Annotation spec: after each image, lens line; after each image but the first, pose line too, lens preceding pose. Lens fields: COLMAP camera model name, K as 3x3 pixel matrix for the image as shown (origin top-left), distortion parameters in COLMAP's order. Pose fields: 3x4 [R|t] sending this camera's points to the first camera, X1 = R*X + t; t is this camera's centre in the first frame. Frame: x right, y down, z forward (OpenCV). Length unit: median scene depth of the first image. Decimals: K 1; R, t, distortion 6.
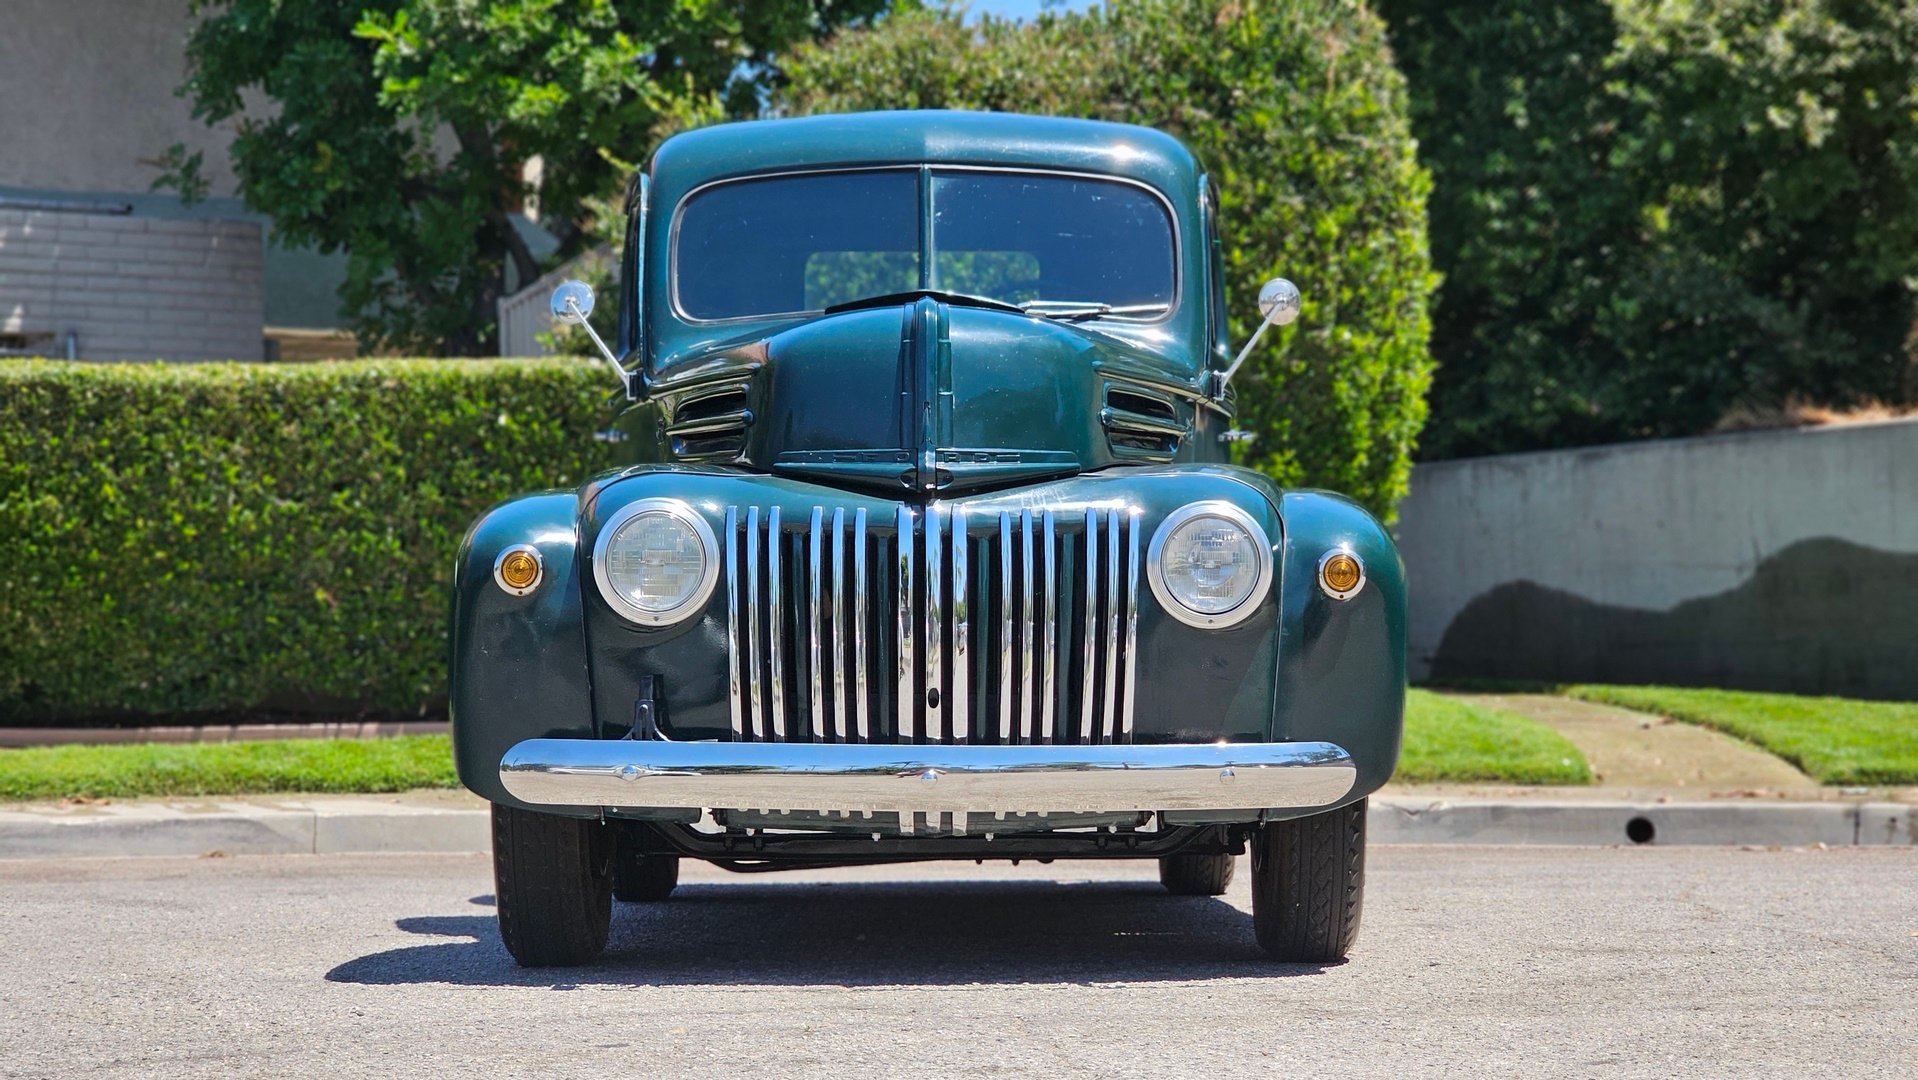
lens RADIAL K [[3614.7, 0, 957.6], [0, 3614.7, 578.8], [0, 0, 1]] dist [0.014100, 0.000000]
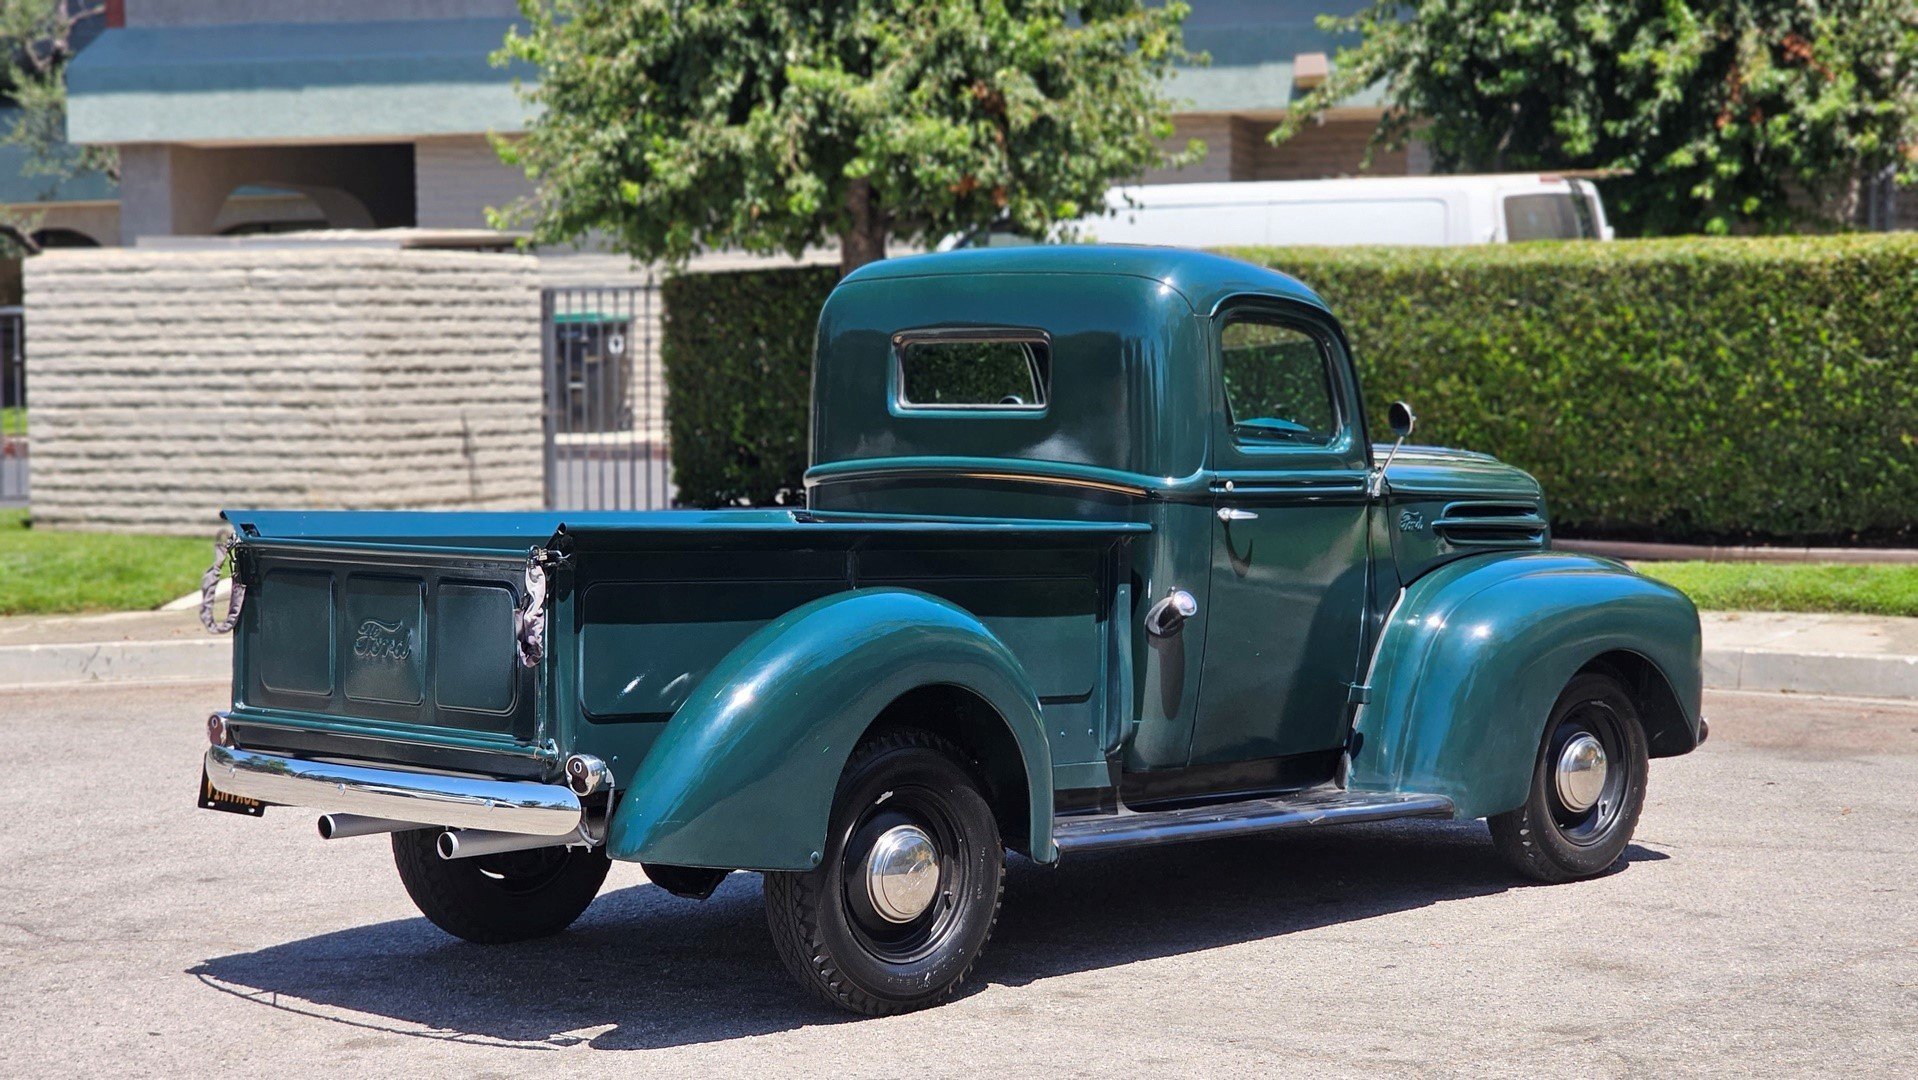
lens RADIAL K [[3614.7, 0, 944.3], [0, 3614.7, 554.3], [0, 0, 1]] dist [0.014100, 0.000000]
pose [[0.711846, 0.051951, -0.700411, 0.411513], [0.024090, 0.994868, 0.098274, -0.079131], [0.701922, -0.086829, 0.706942, -0.033618]]
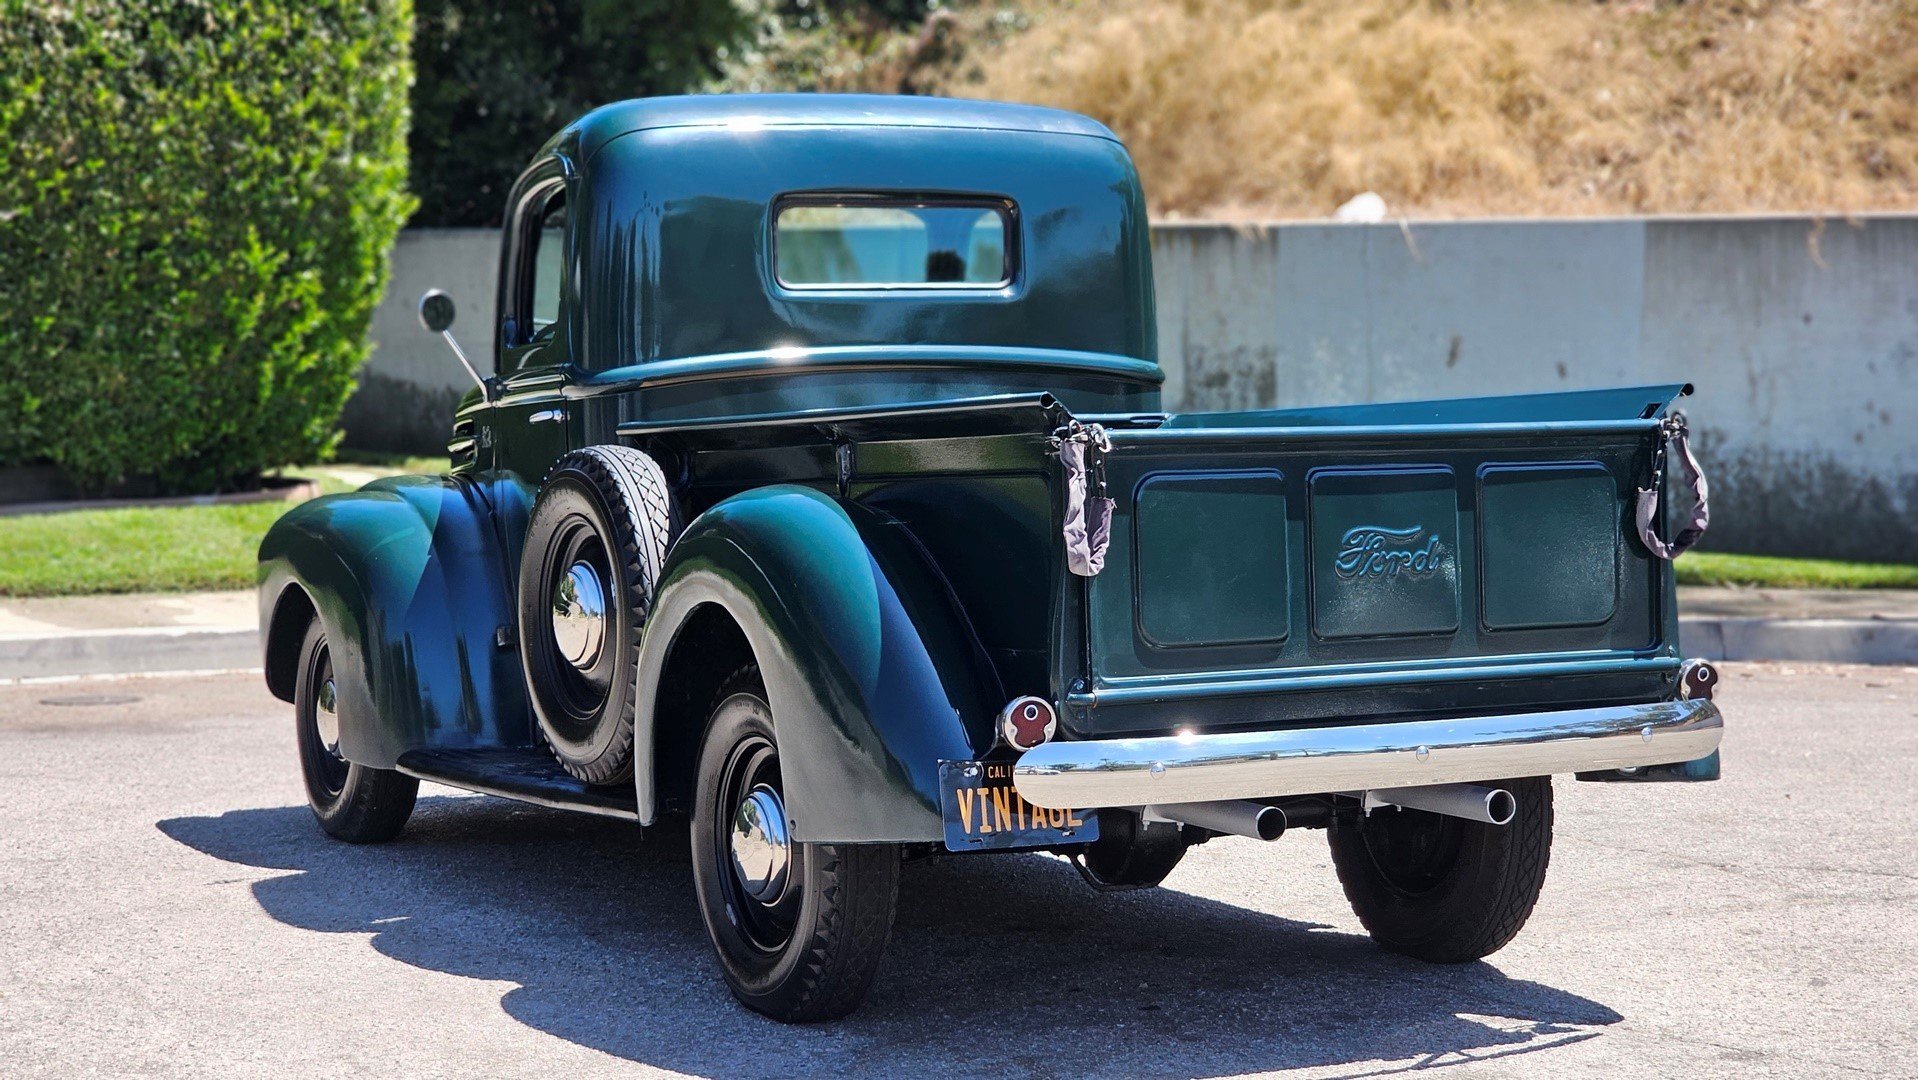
lens RADIAL K [[3614.7, 0, 921.6], [0, 3614.7, 611.2], [0, 0, 1]] dist [0.014100, 0.000000]
pose [[0.888476, -0.021483, 0.458419, -0.255088], [-0.026612, 0.994811, 0.098198, -0.047456], [-0.458150, -0.099446, 0.883294, -0.040083]]
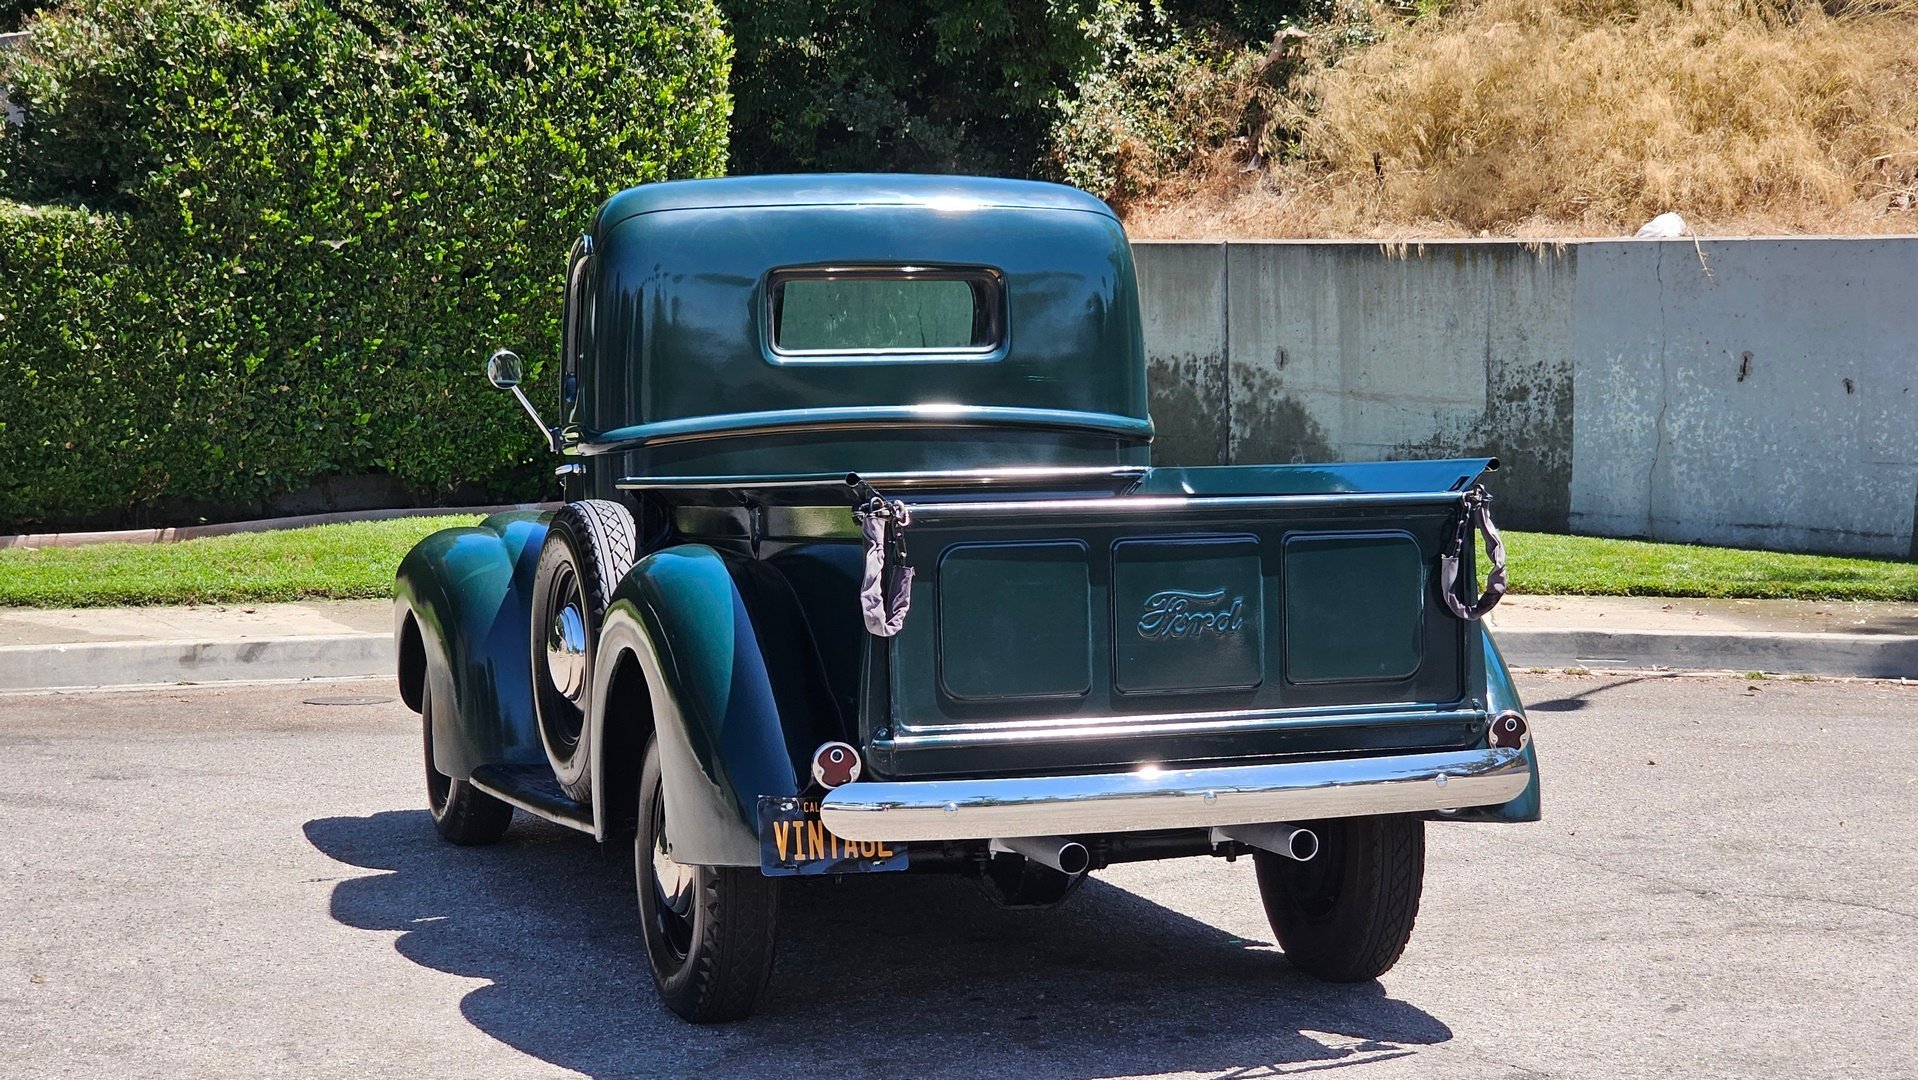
lens RADIAL K [[3614.7, 0, 970.4], [0, 3614.7, 532.5], [0, 0, 1]] dist [0.014100, 0.000000]
pose [[0.942115, -0.007179, 0.335213, -0.200087], [-0.022898, 0.996059, 0.085685, -0.063436], [-0.334507, -0.088400, 0.938238, -0.116927]]
